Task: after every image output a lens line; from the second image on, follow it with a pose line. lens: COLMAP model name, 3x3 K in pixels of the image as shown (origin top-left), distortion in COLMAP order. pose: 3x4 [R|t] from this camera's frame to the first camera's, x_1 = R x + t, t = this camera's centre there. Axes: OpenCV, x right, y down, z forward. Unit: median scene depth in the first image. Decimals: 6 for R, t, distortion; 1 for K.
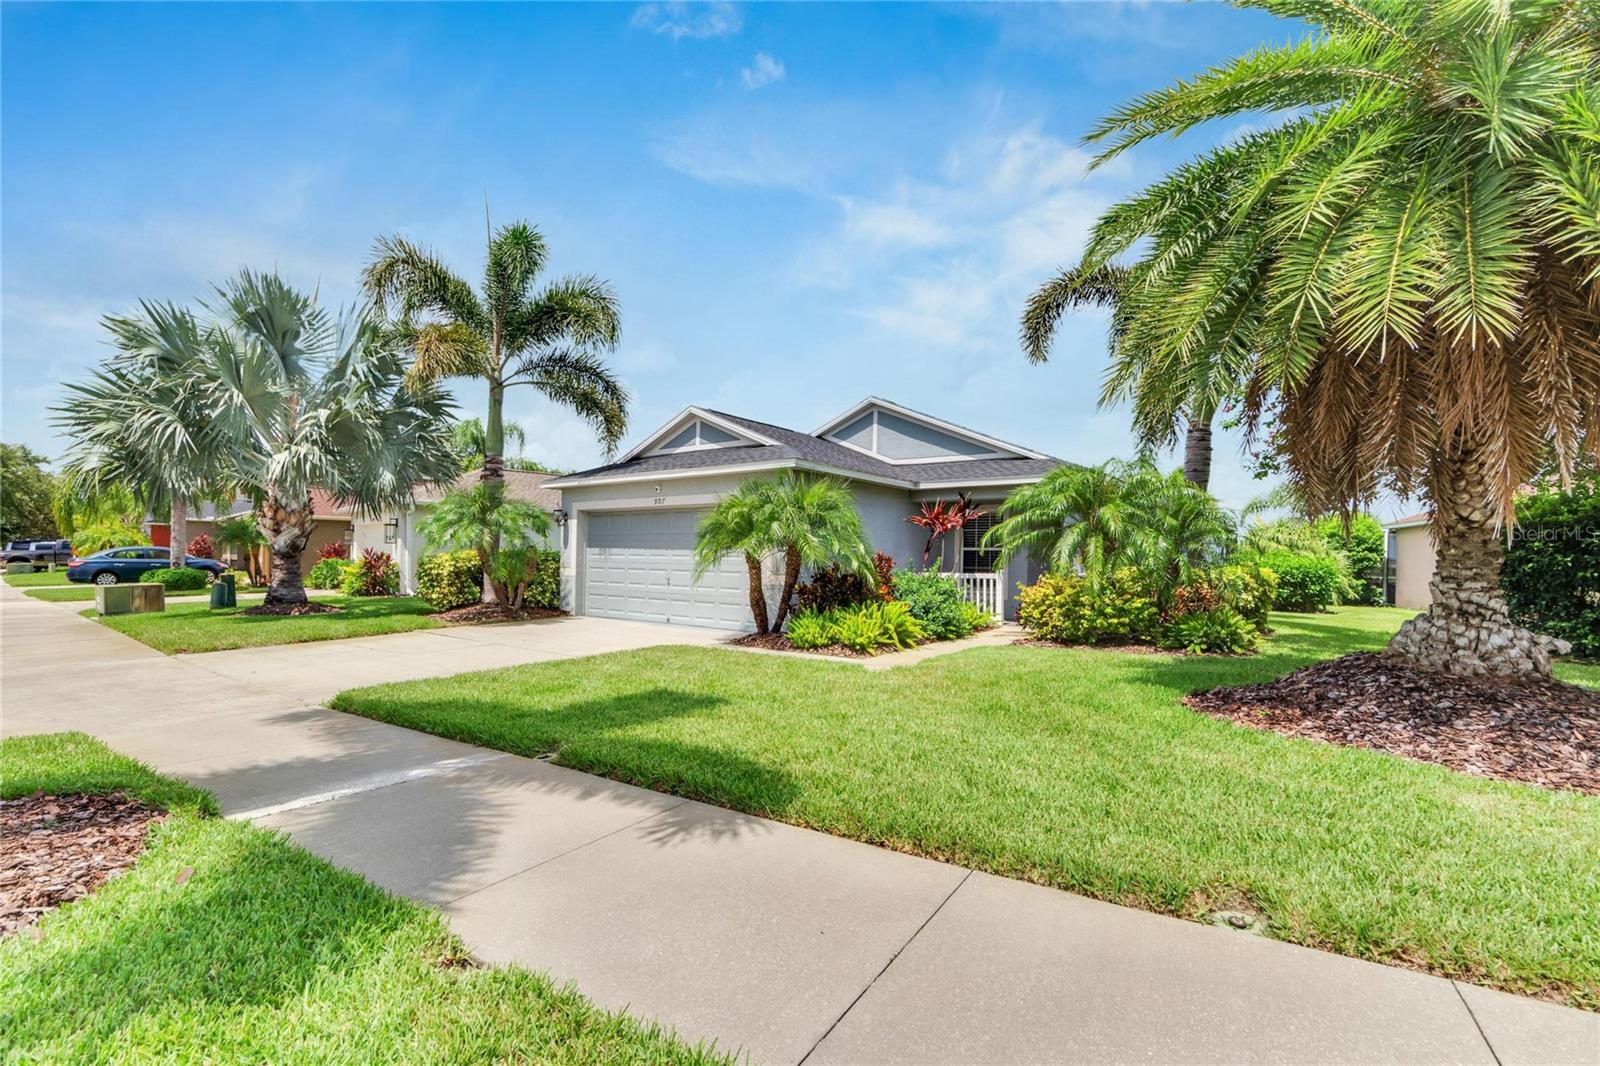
lens RADIAL K [[652.1, 0, 807.3], [0, 652.1, 541.6], [0, 0, 1]] dist [0.000056, 0.000025]
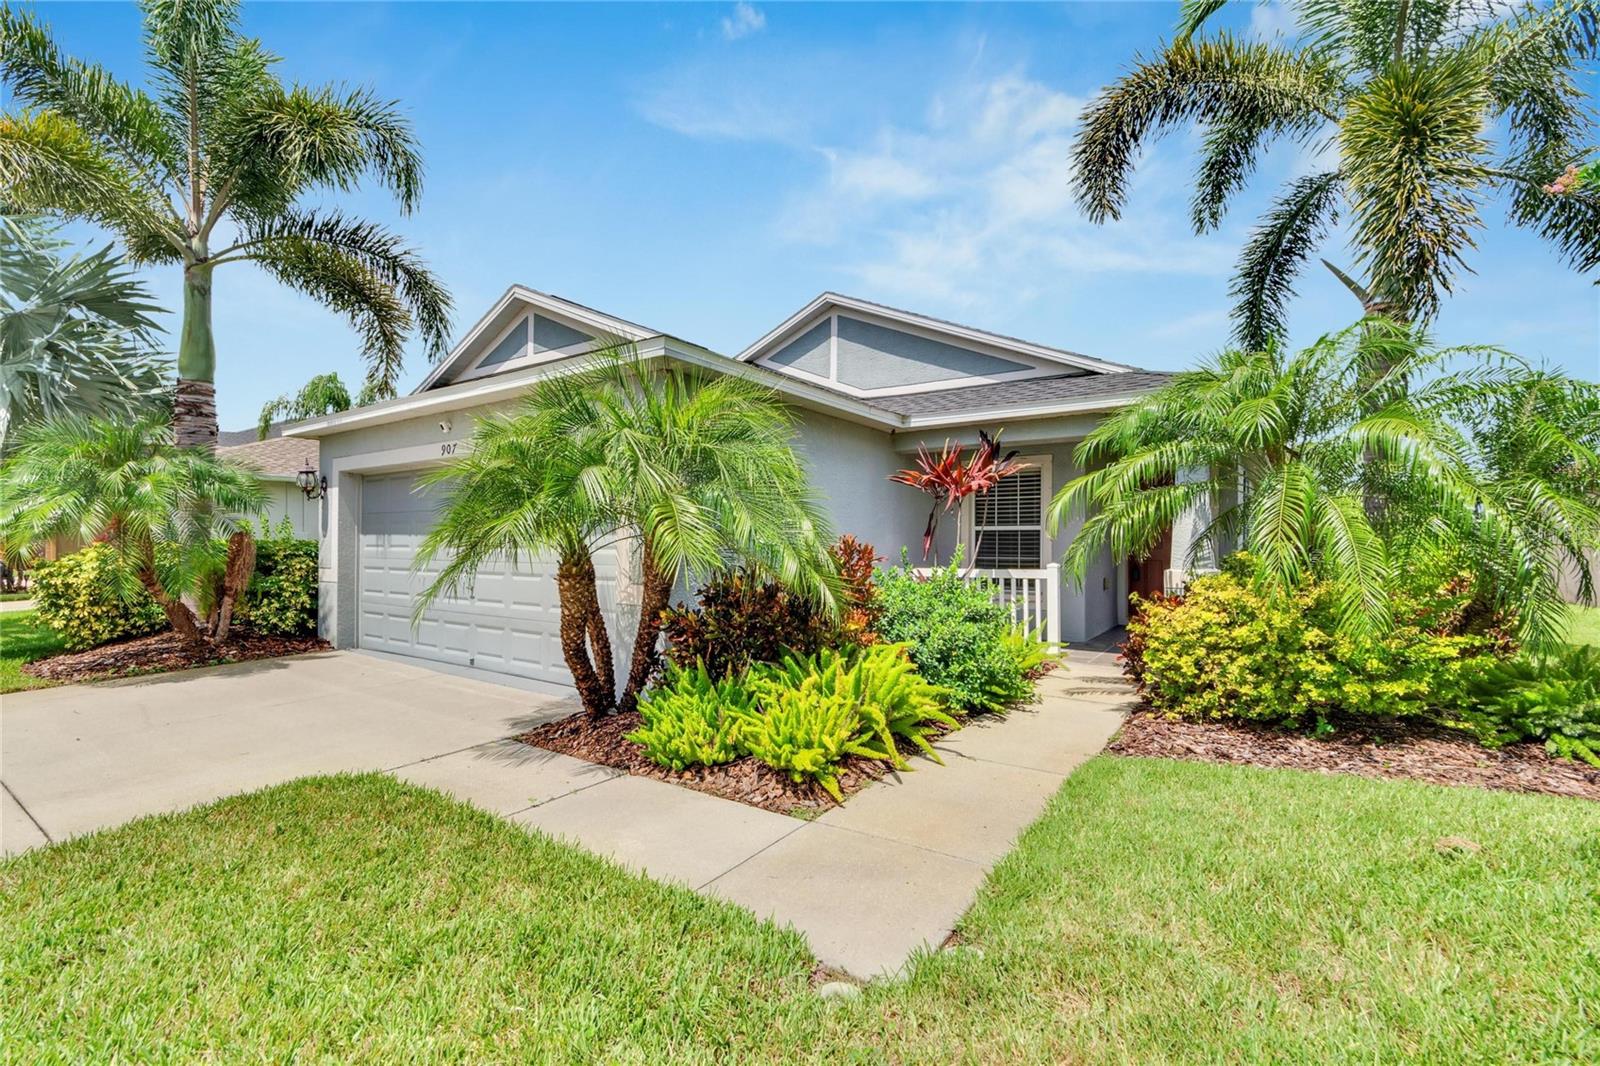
lens RADIAL K [[704.0, 0, 789.9], [0, 704.0, 526.3], [0, 0, 1]] dist [0.000734, 0.000186]
pose [[0.999160, -0.013136, 0.038810, 0.050365], [0.012970, 0.999906, 0.004524, 0.006004], [-0.038866, -0.004017, 0.999236, 0.495505]]
